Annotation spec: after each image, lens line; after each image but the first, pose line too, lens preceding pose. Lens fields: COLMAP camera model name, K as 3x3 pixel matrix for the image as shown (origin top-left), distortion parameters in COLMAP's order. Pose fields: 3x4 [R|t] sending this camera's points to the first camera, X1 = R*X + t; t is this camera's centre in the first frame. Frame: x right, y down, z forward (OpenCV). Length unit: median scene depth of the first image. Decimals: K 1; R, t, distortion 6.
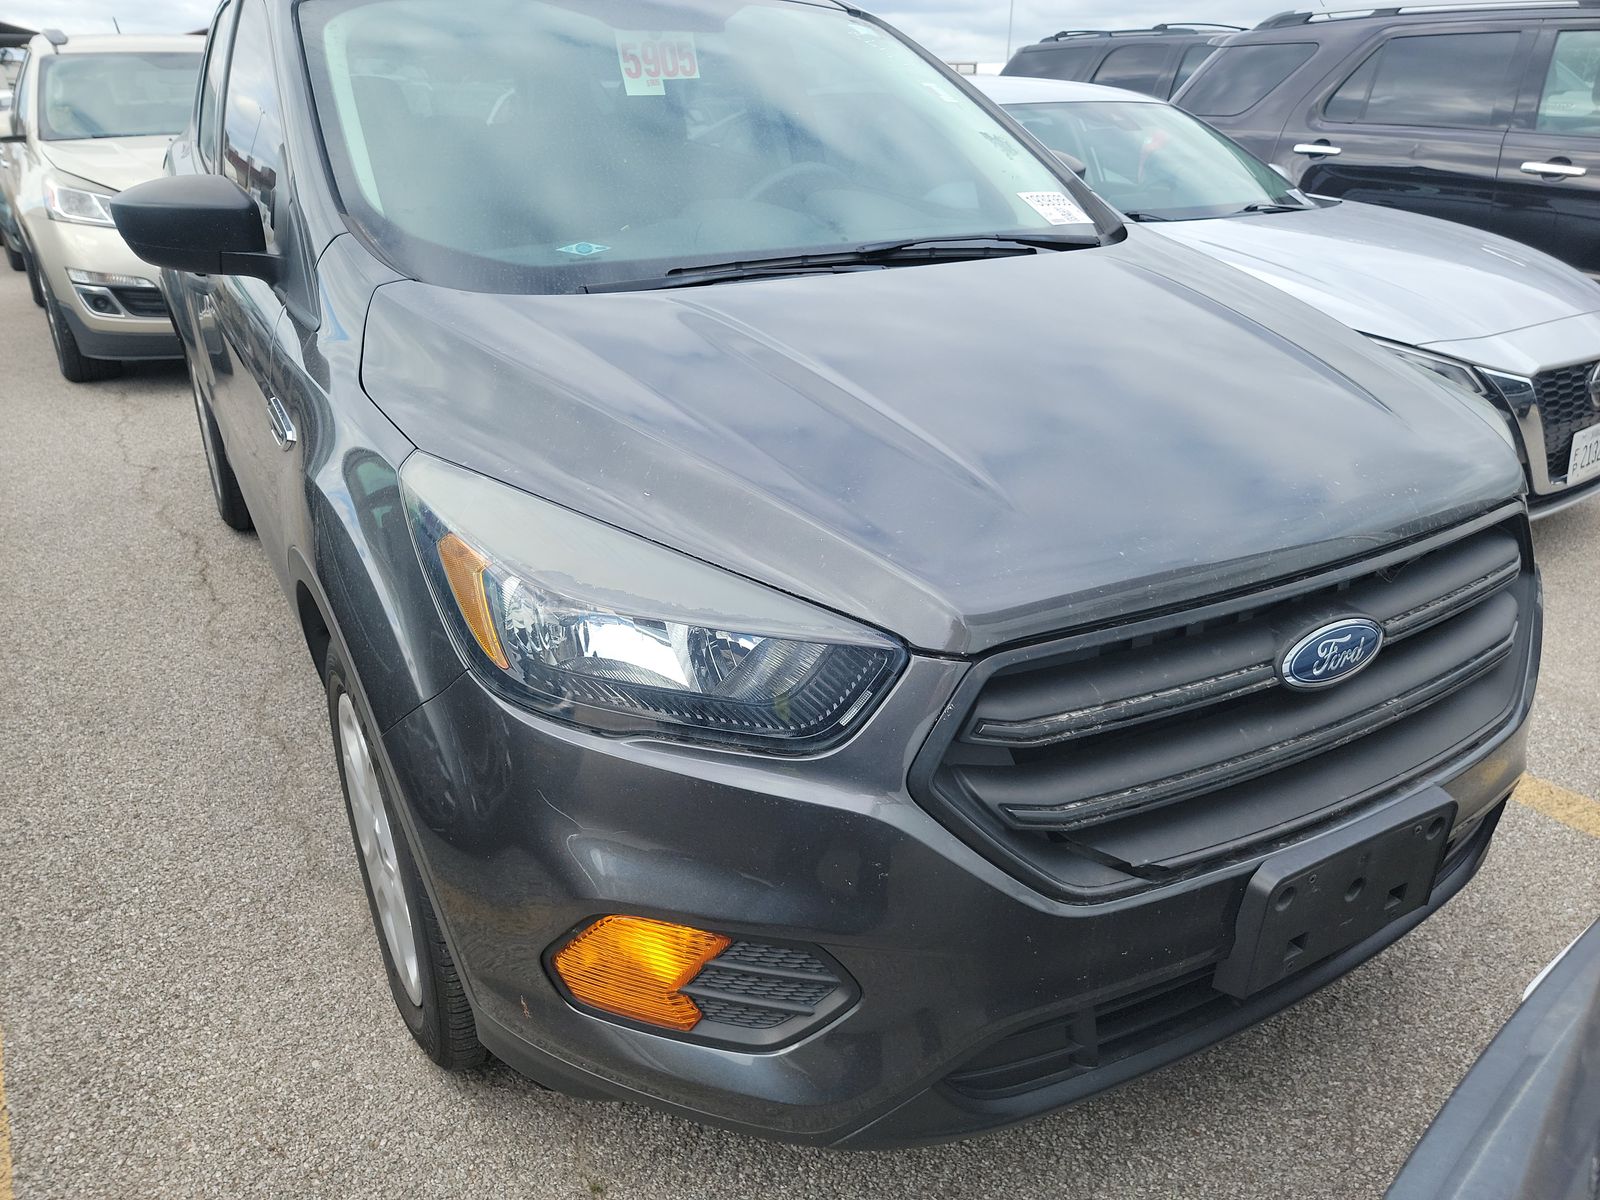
lens RADIAL K [[1121.8, 0, 791.6], [0, 1121.8, 624.3], [0, 0, 1]] dist [0.065599, -0.058766]
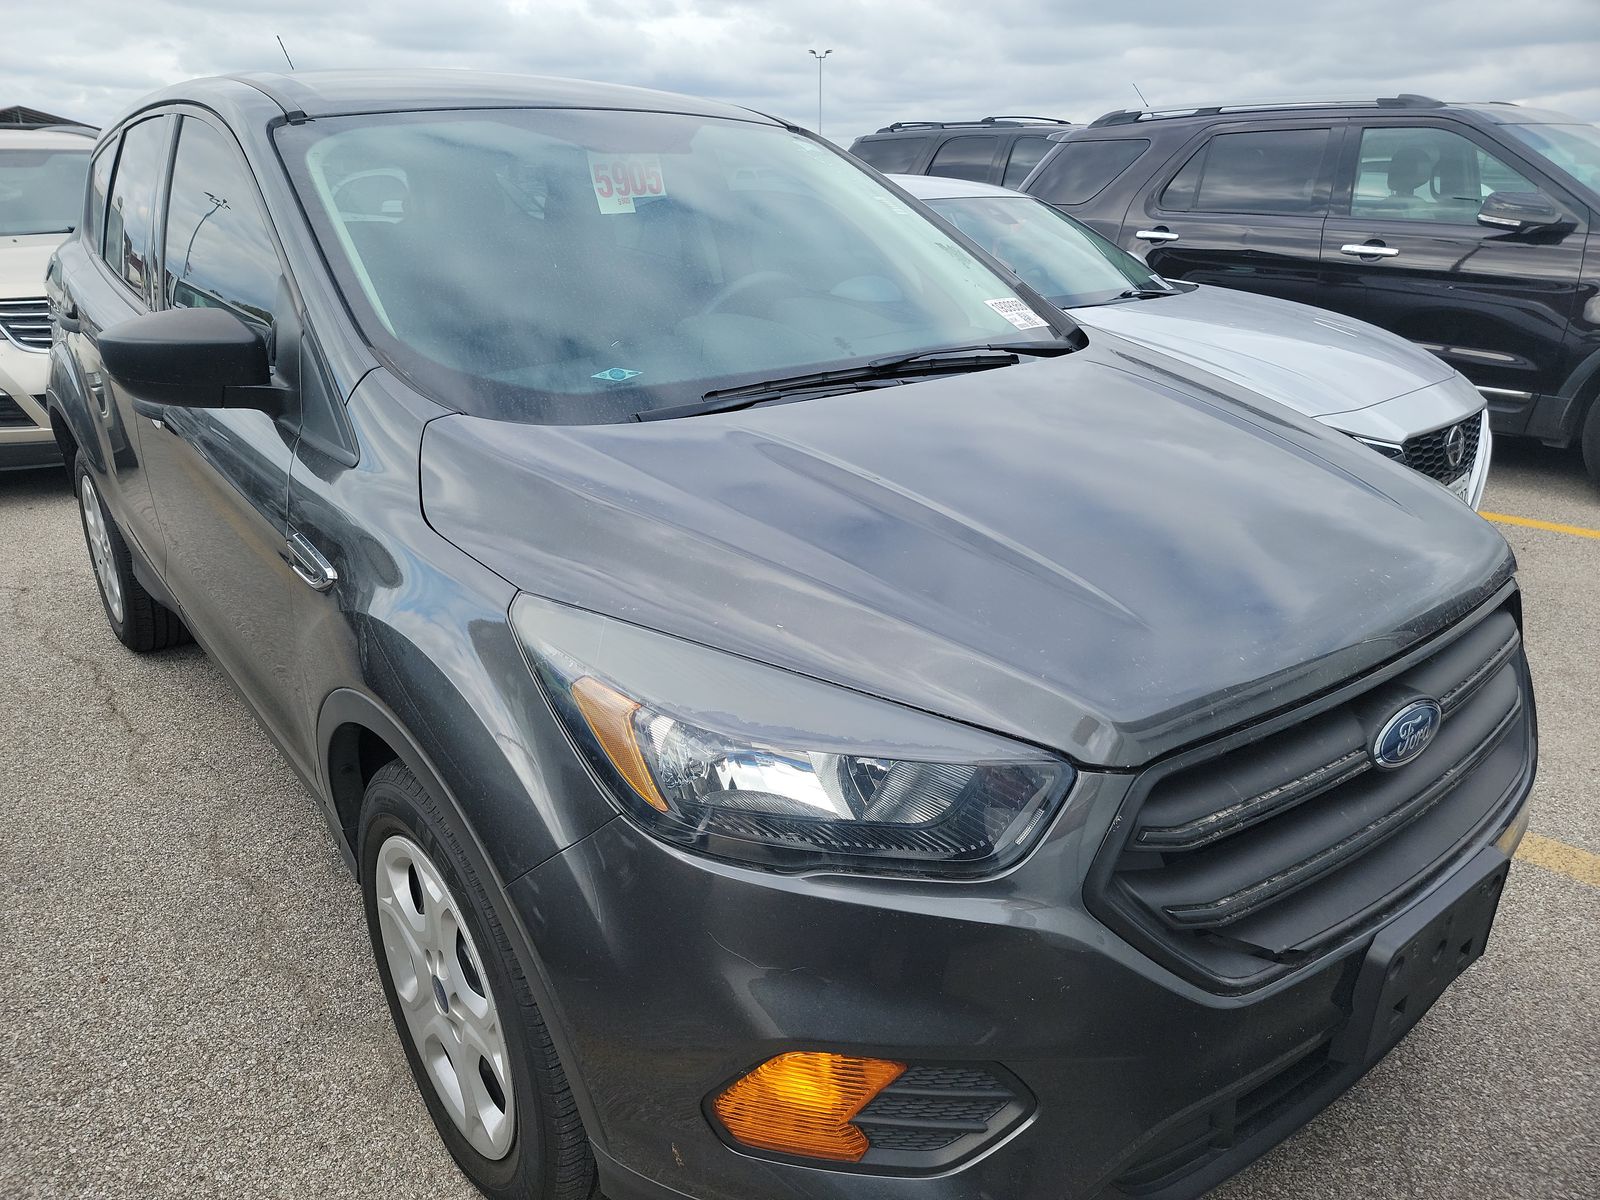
lens RADIAL K [[1121.8, 0, 791.6], [0, 1121.8, 624.3], [0, 0, 1]] dist [0.065599, -0.058766]
pose [[0.989272, -0.059910, 0.133236, -0.177107], [0.067546, 0.996278, -0.053551, -0.043443], [-0.129532, 0.061976, 0.989637, -0.007926]]
